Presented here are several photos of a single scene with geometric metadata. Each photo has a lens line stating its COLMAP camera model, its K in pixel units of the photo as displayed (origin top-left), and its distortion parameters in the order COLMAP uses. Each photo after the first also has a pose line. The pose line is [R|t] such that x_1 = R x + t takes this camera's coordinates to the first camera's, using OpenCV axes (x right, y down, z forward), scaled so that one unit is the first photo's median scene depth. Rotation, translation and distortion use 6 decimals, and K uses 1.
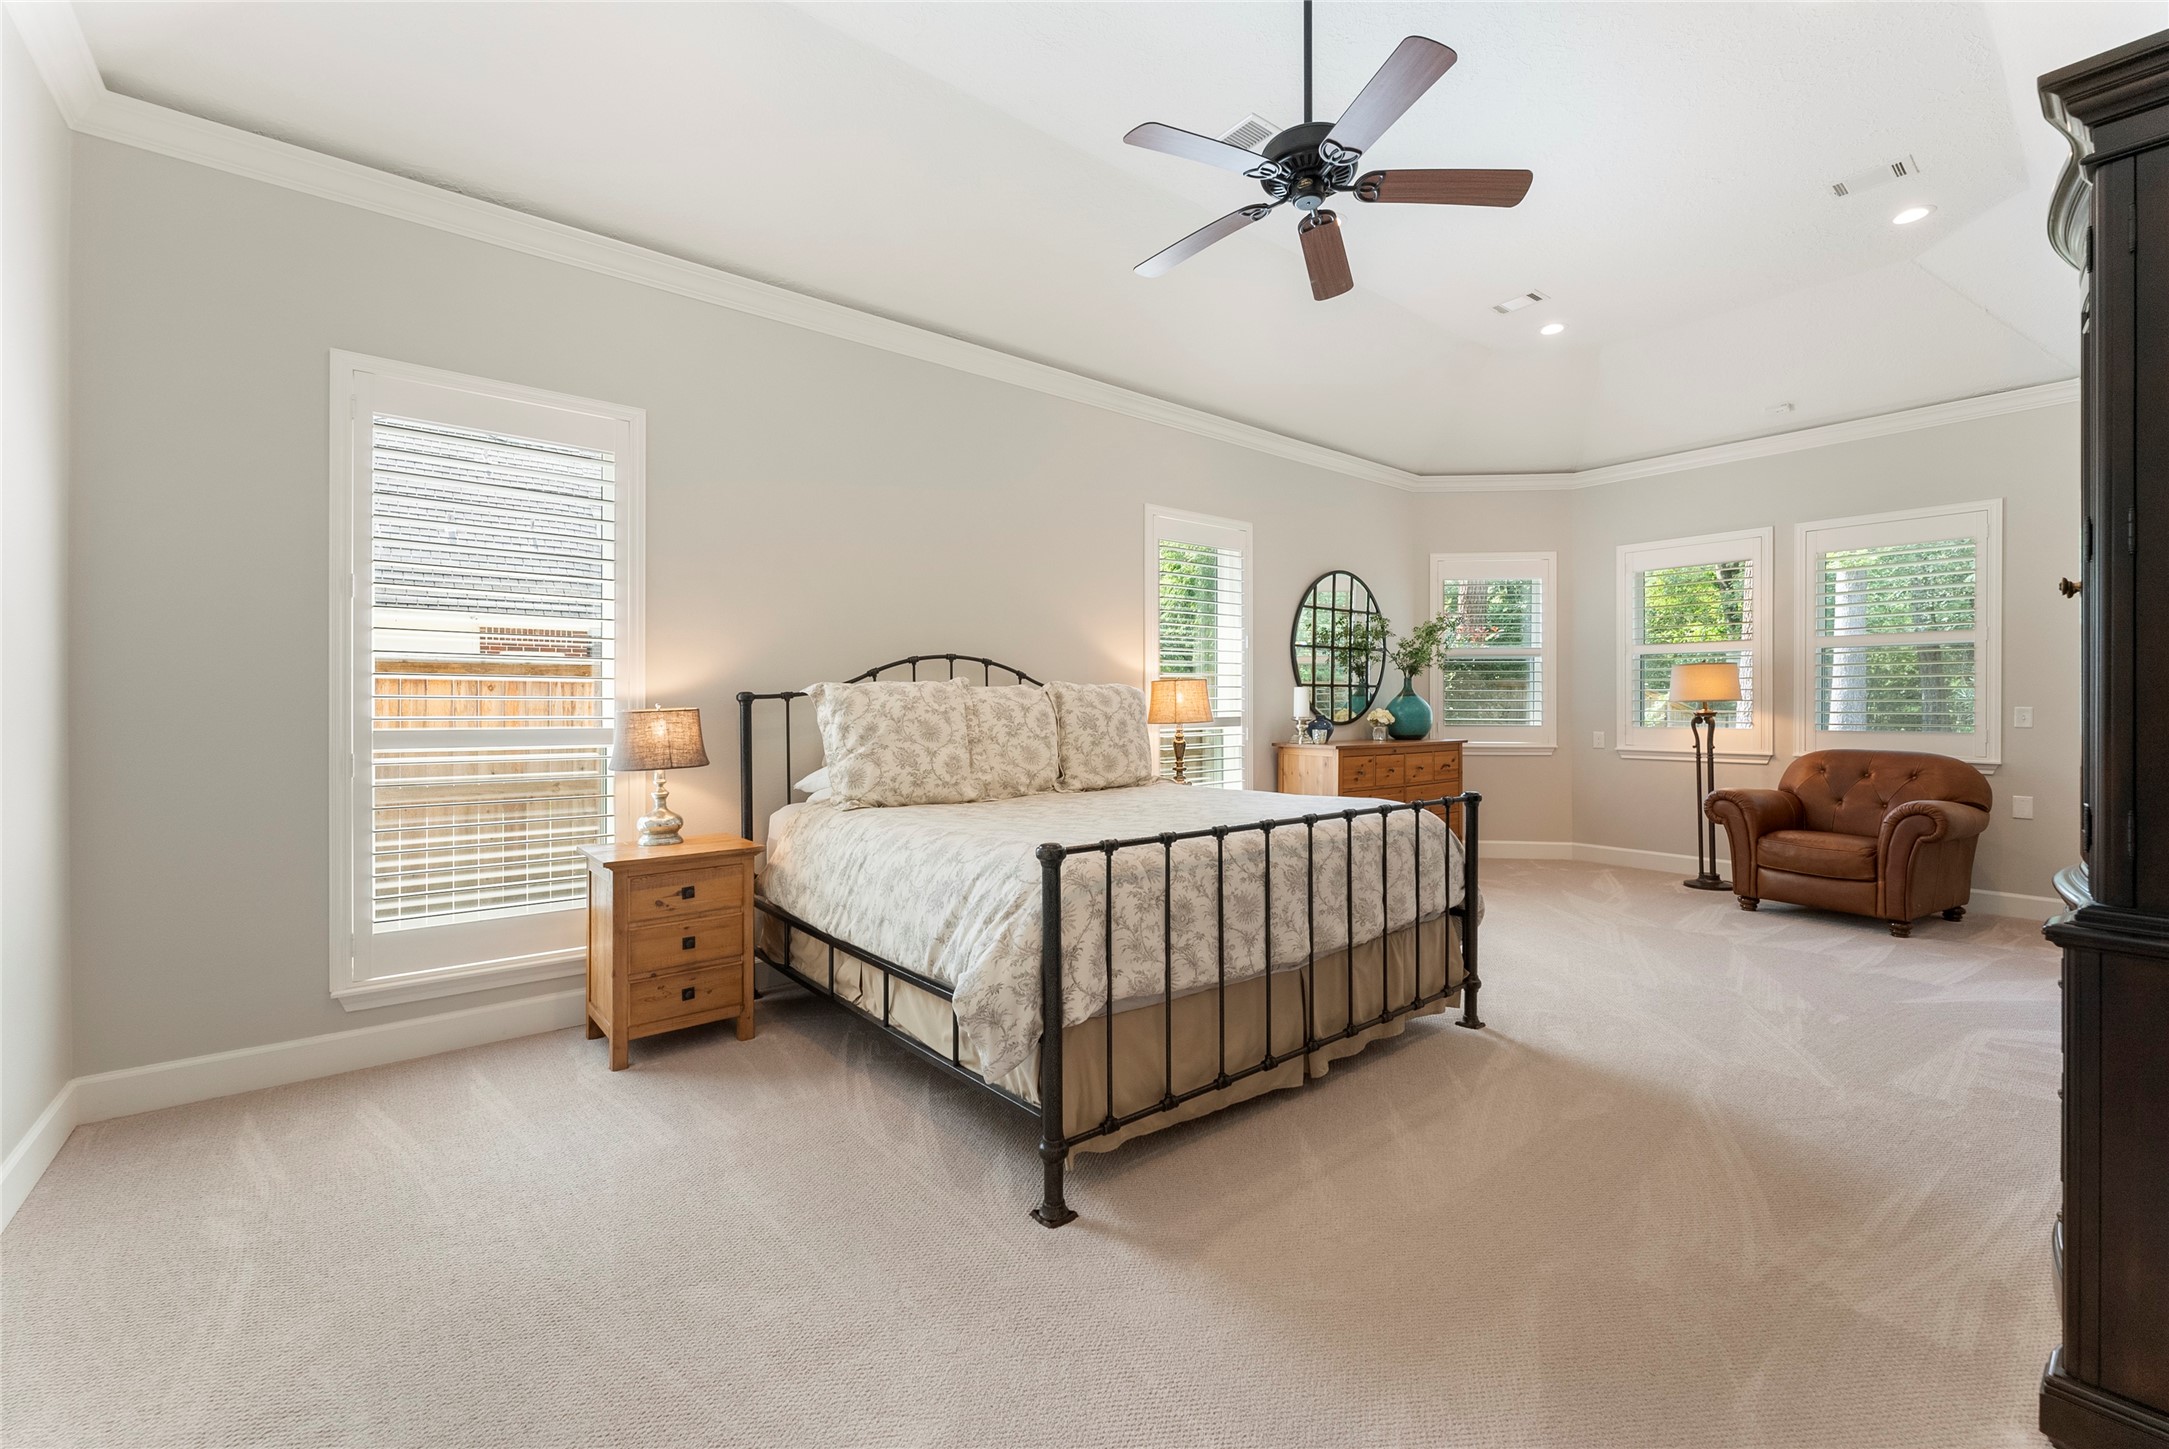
lens RADIAL K [[888.6, 0, 1085.9], [0, 888.6, 709.0], [0, 0, 1]] dist [0.002195, -0.000105]
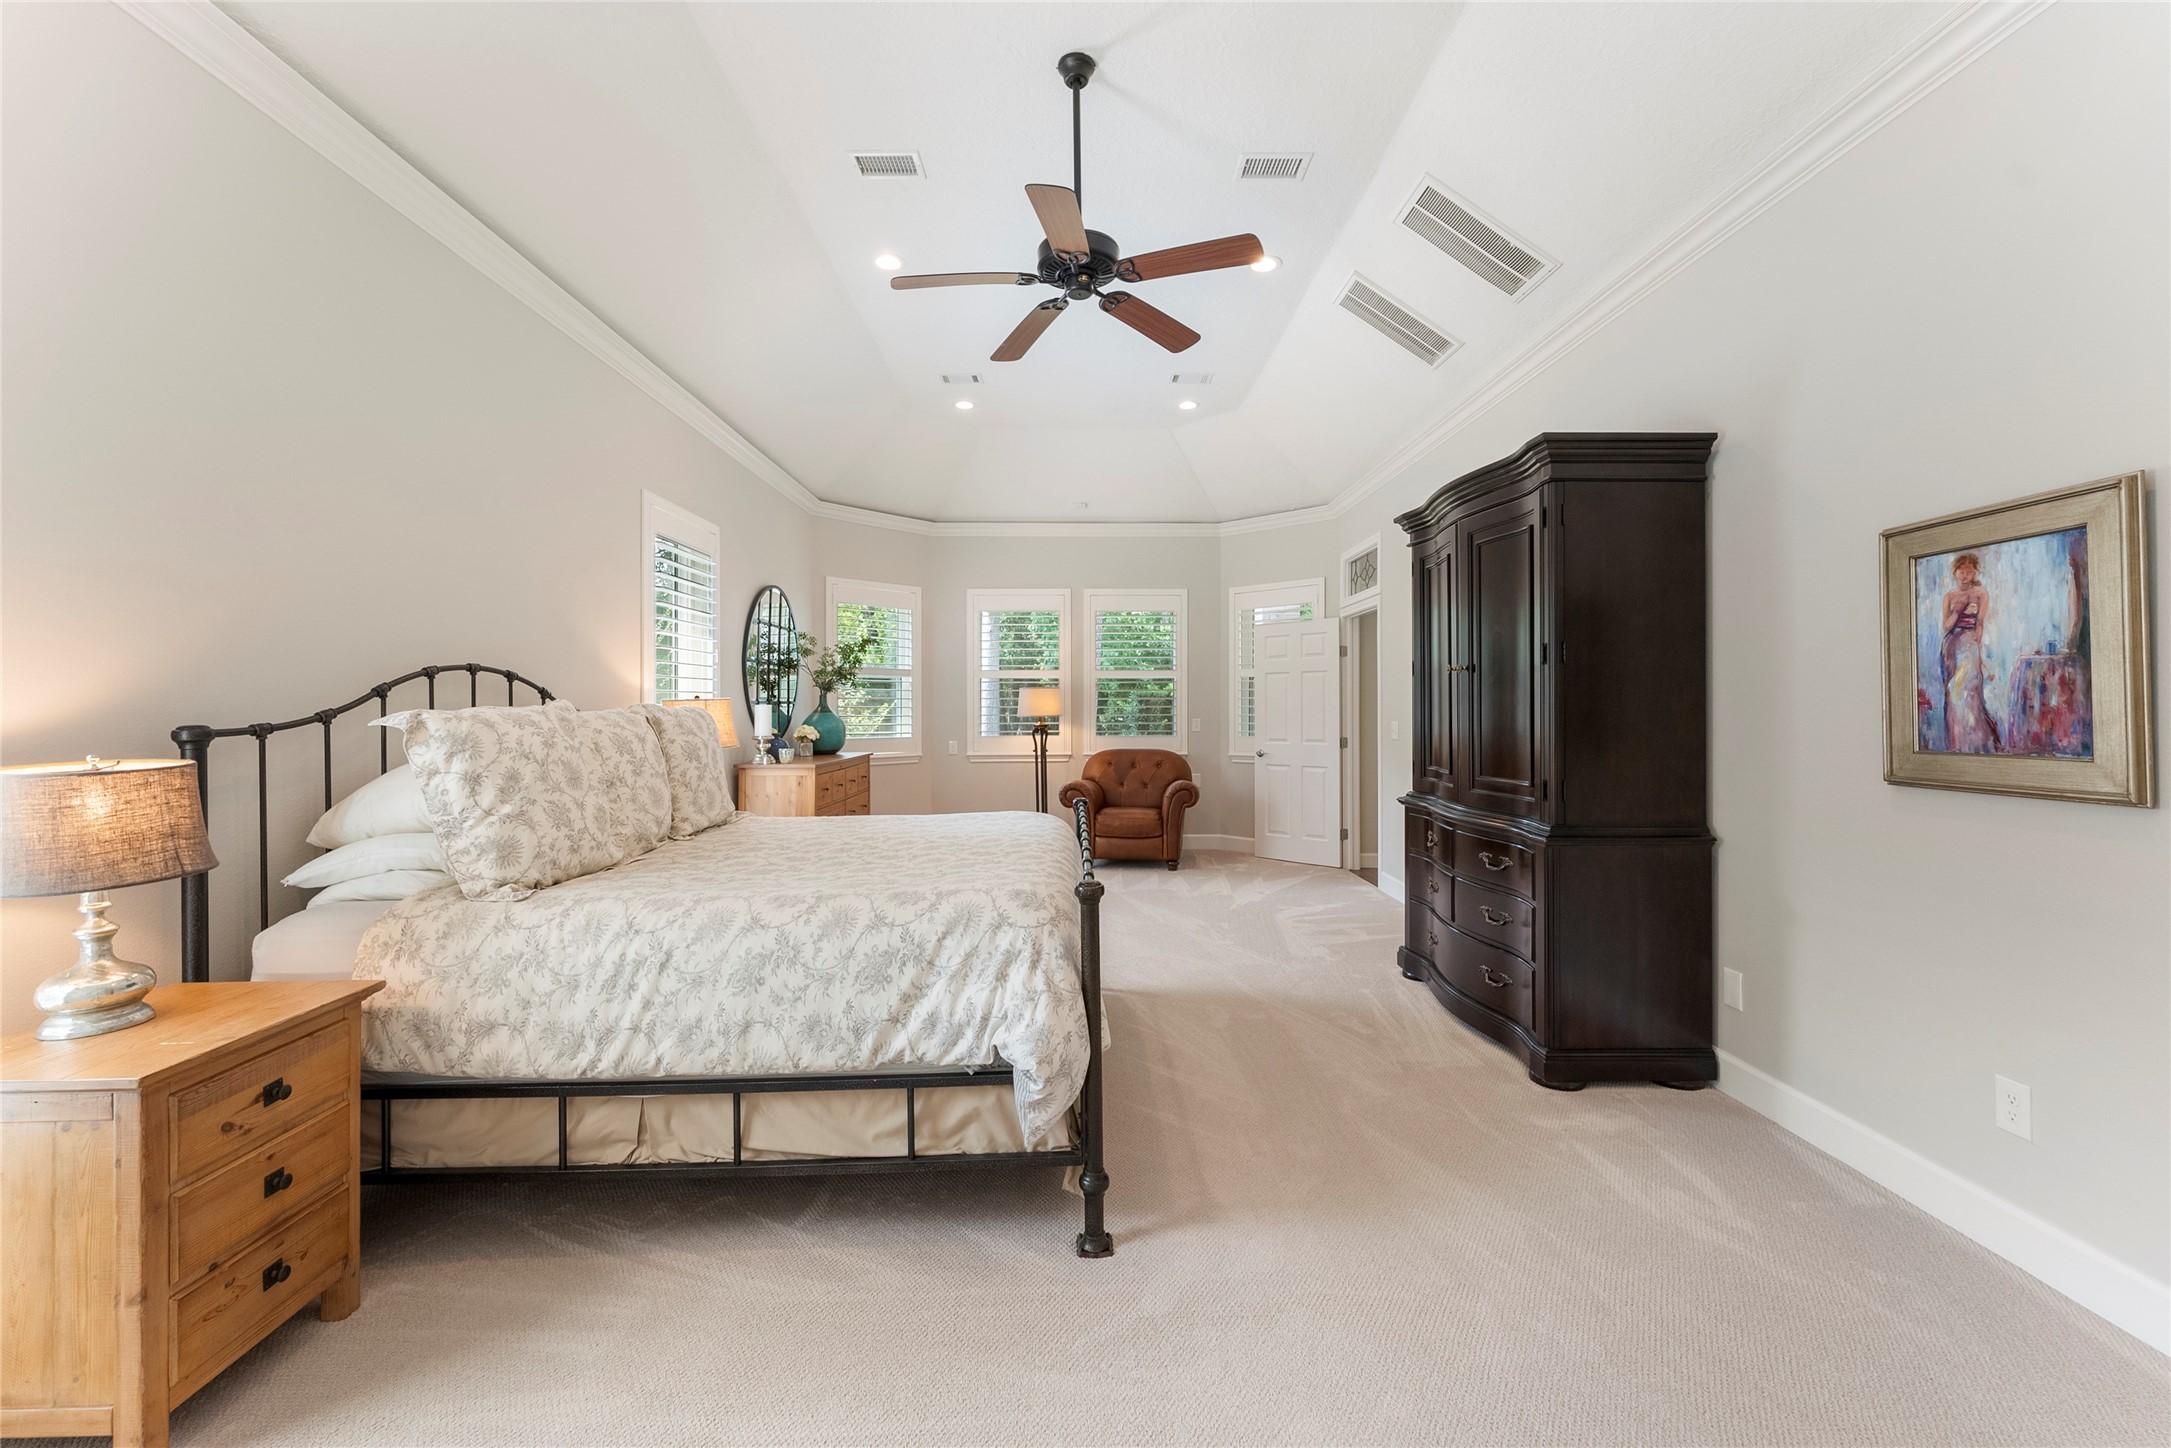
lens RADIAL K [[889.4, 0, 1086.9], [0, 889.4, 708.5], [0, 0, 1]] dist [0.002195, -0.000105]
pose [[0.620033, -0.001796, 0.784574, -0.494944], [0.007640, 0.999964, -0.003749, -0.024461], [-0.784539, 0.008319, 0.620024, 0.218735]]
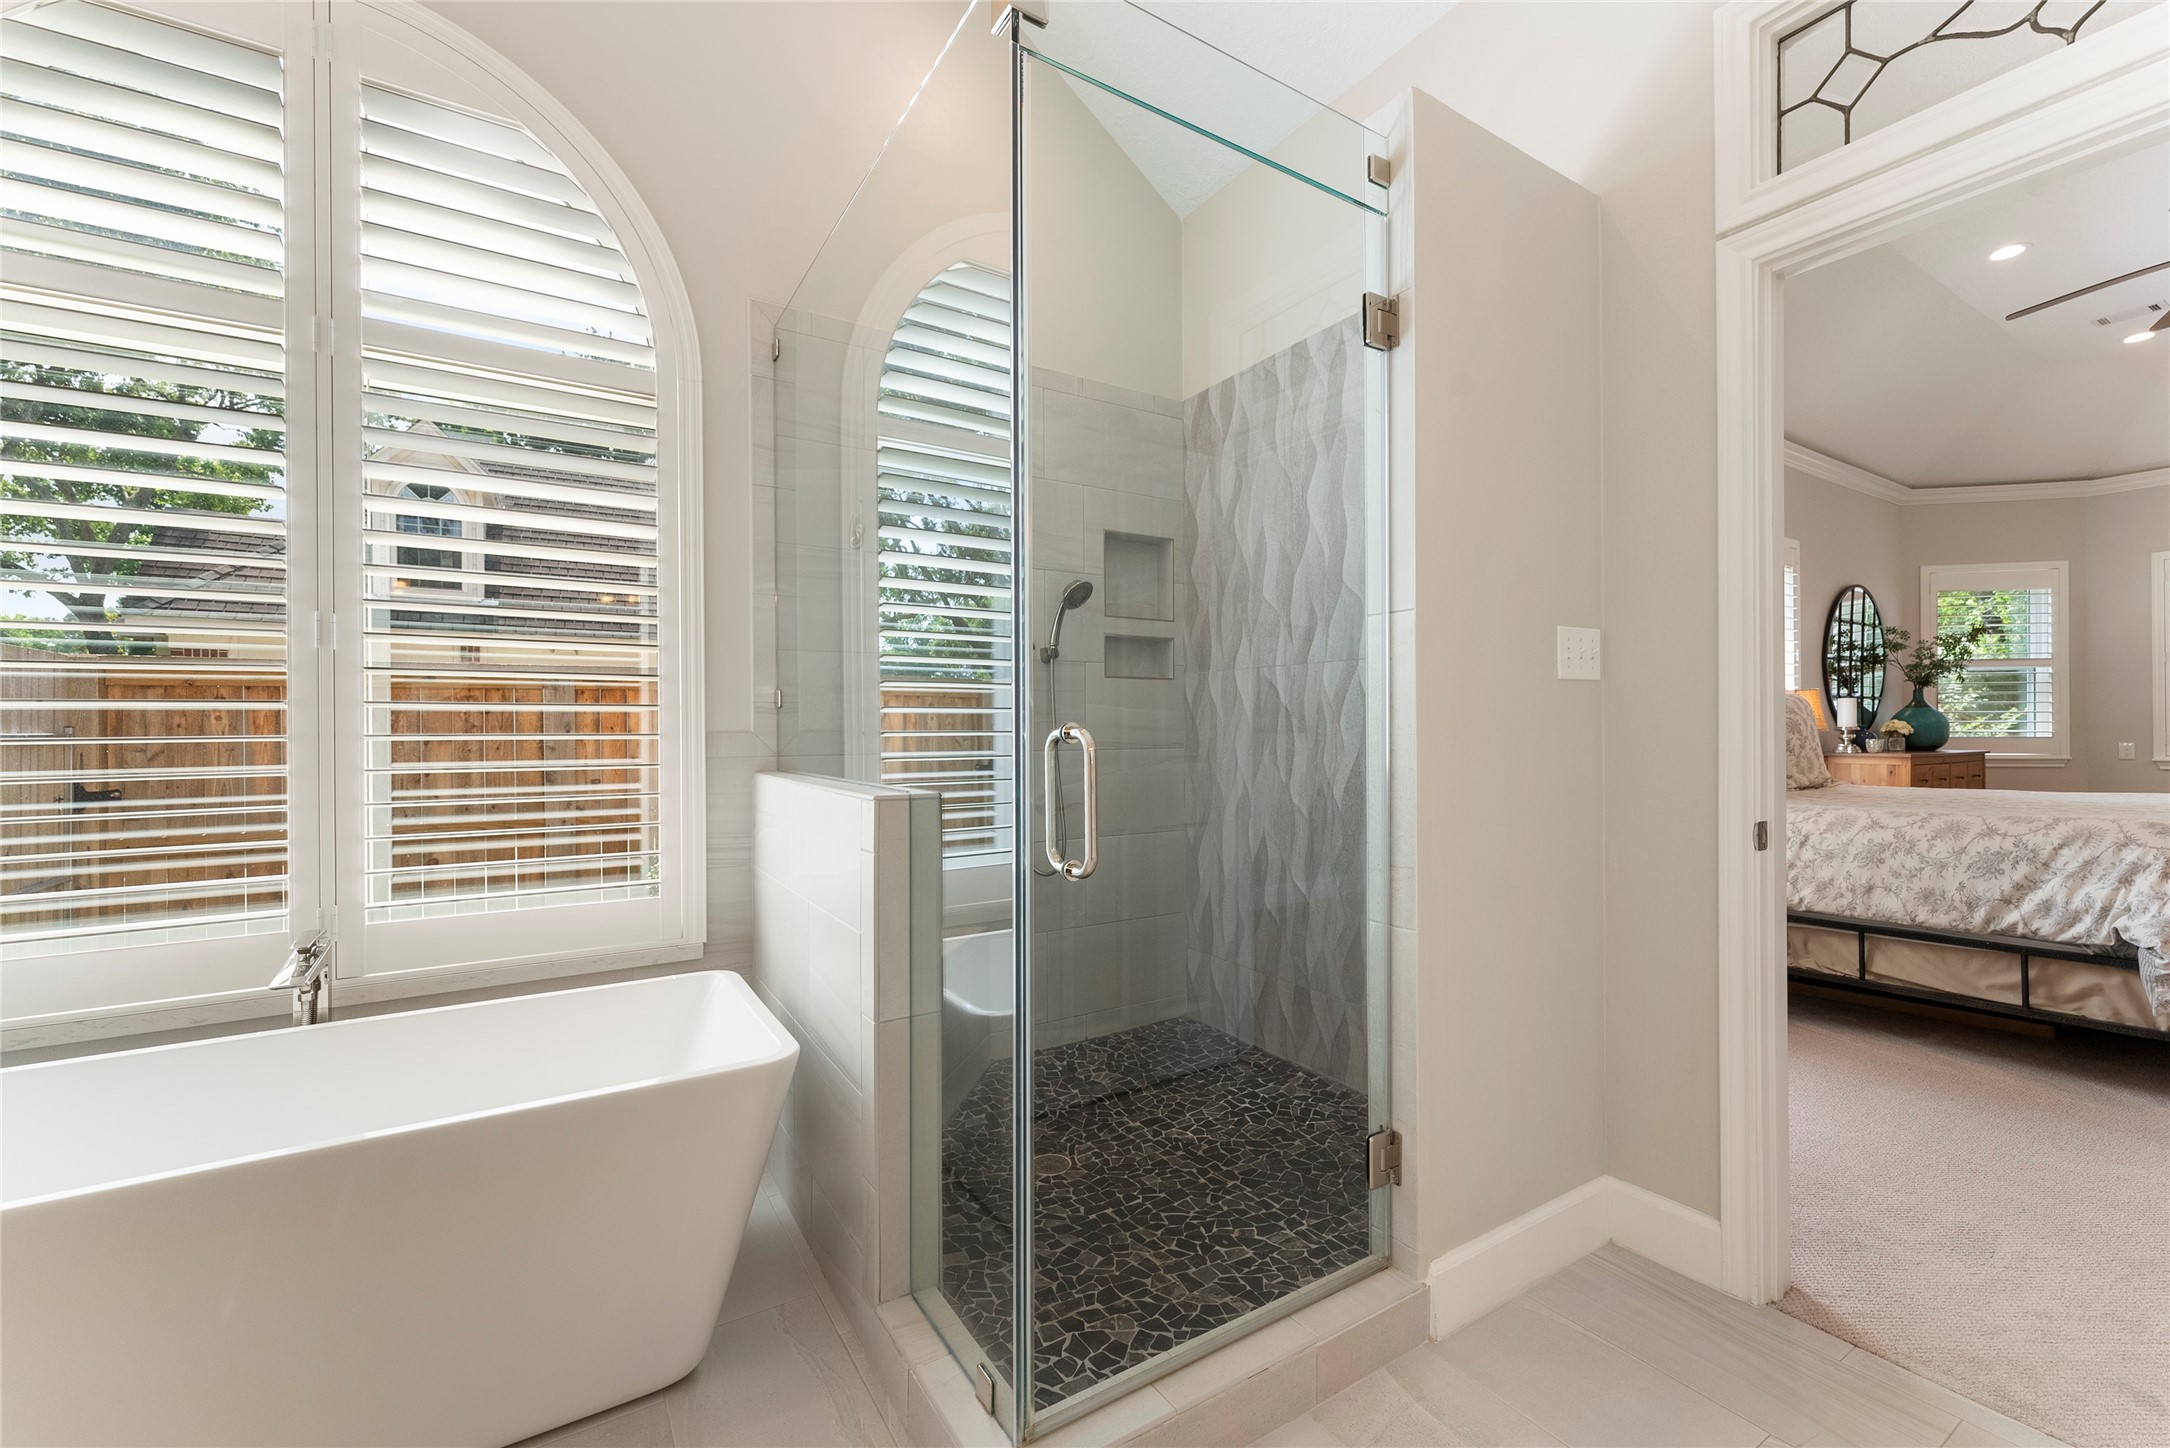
lens RADIAL K [[884.3, 0, 1088.1], [0, 884.3, 729.0], [0, 0, 1]] dist [0.001067, -0.000056]
pose [[0.991438, -0.006537, -0.130416, -0.832614], [0.005508, 0.999951, -0.008246, 0.024463], [0.130464, 0.007457, 0.991425, -0.220106]]
